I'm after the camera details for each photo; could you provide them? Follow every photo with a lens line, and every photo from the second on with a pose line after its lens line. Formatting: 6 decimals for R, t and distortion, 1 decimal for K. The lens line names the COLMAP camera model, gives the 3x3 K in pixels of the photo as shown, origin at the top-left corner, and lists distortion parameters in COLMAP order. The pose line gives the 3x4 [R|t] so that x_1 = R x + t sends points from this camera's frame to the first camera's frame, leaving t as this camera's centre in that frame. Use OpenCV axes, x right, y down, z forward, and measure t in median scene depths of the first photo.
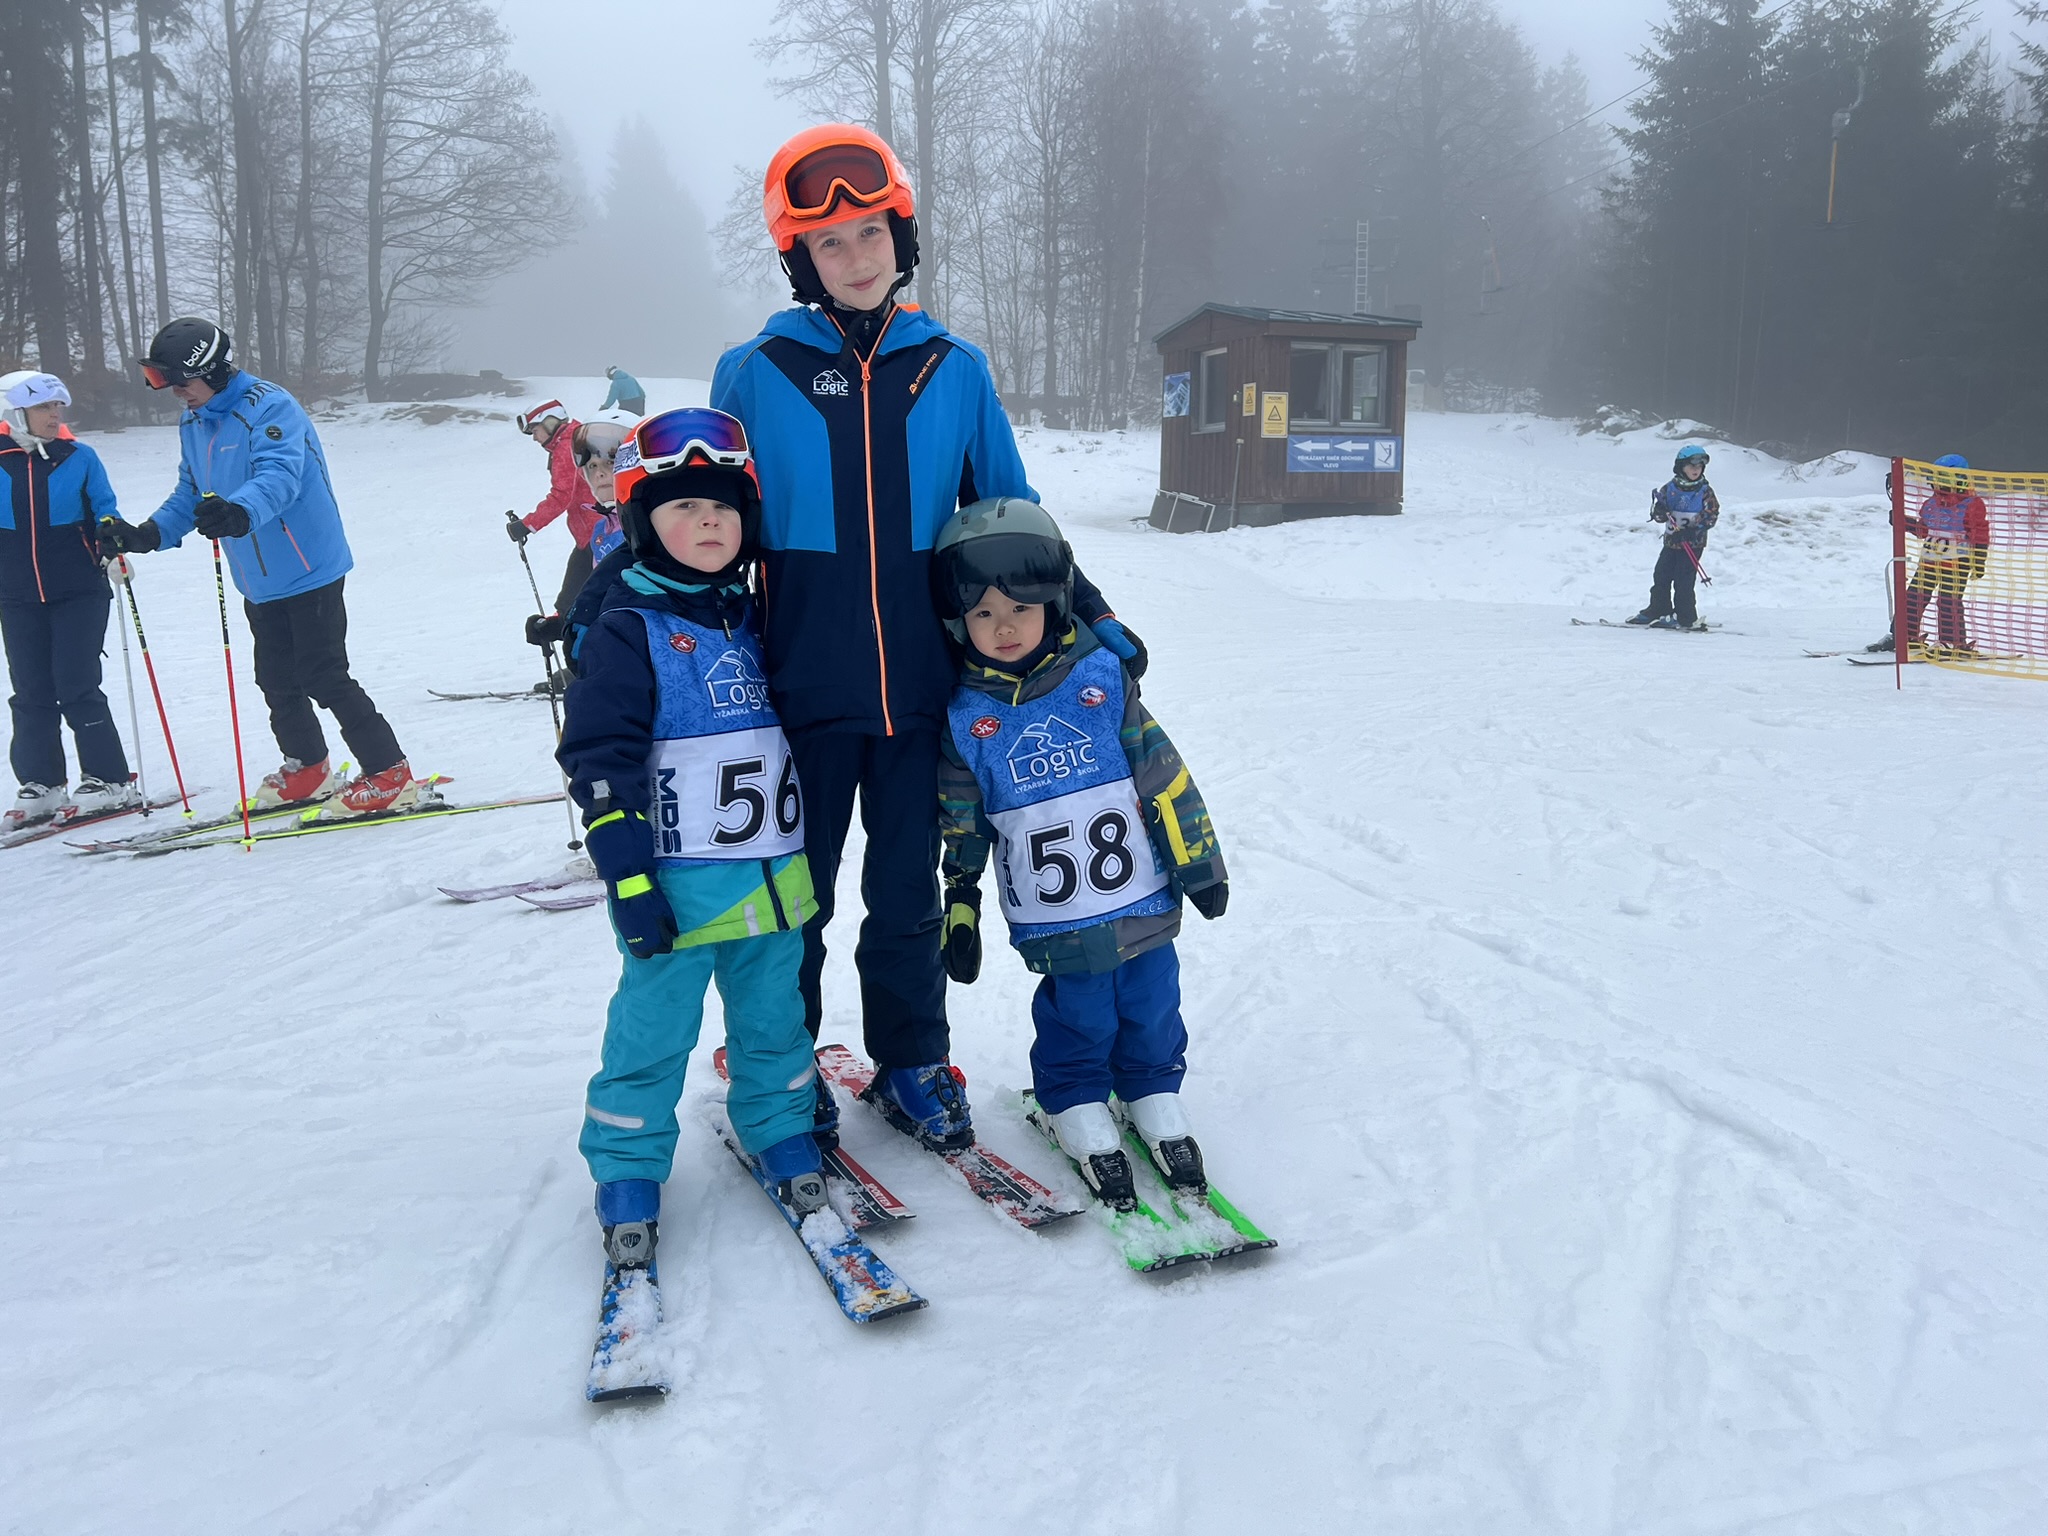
lens RADIAL K [[1540.2, 0, 1018.2], [0, 1540.2, 770.6], [0, 0, 1]] dist [0.050718, -0.052763]
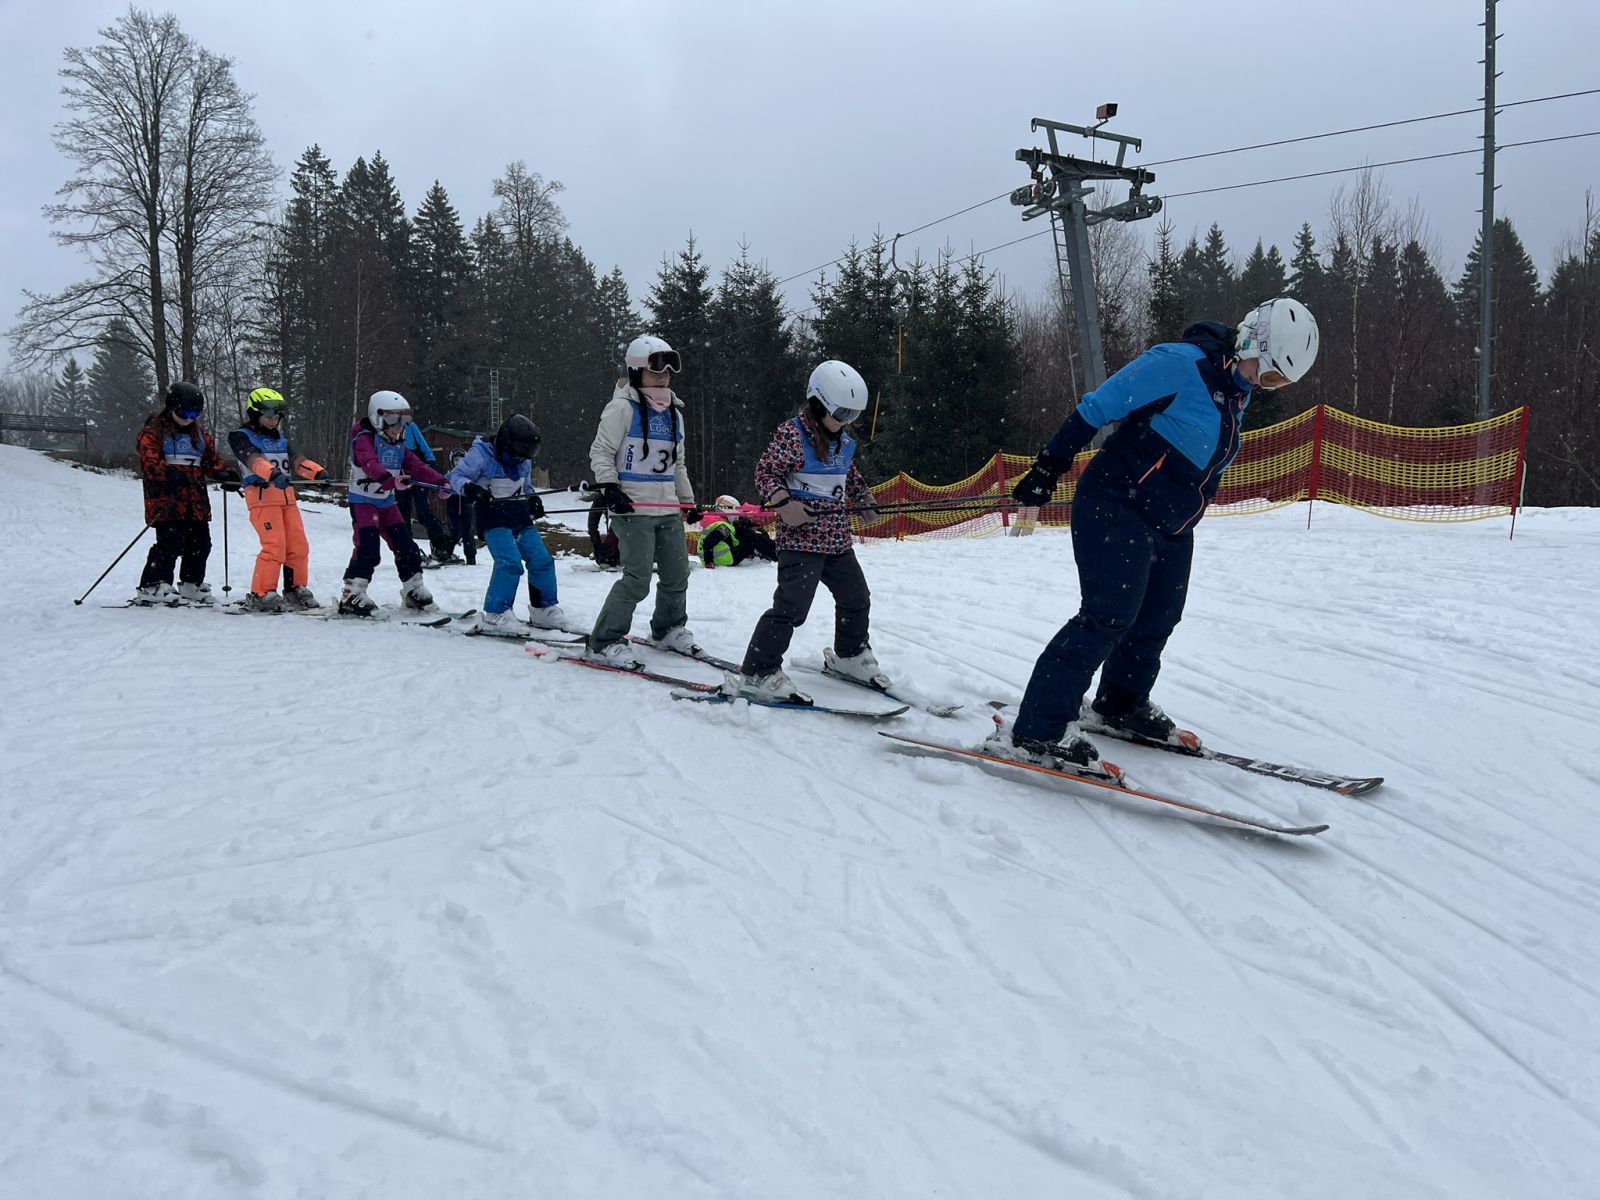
lens RADIAL K [[1203.3, 0, 808.7], [0, 1203.3, 606.6], [0, 0, 1]] dist [0.050718, -0.052763]
pose [[0.889854, -0.010036, 0.456135, -0.064852], [0.068470, 0.991373, -0.111764, 0.056143], [-0.451078, 0.130685, 0.882864, -0.234121]]
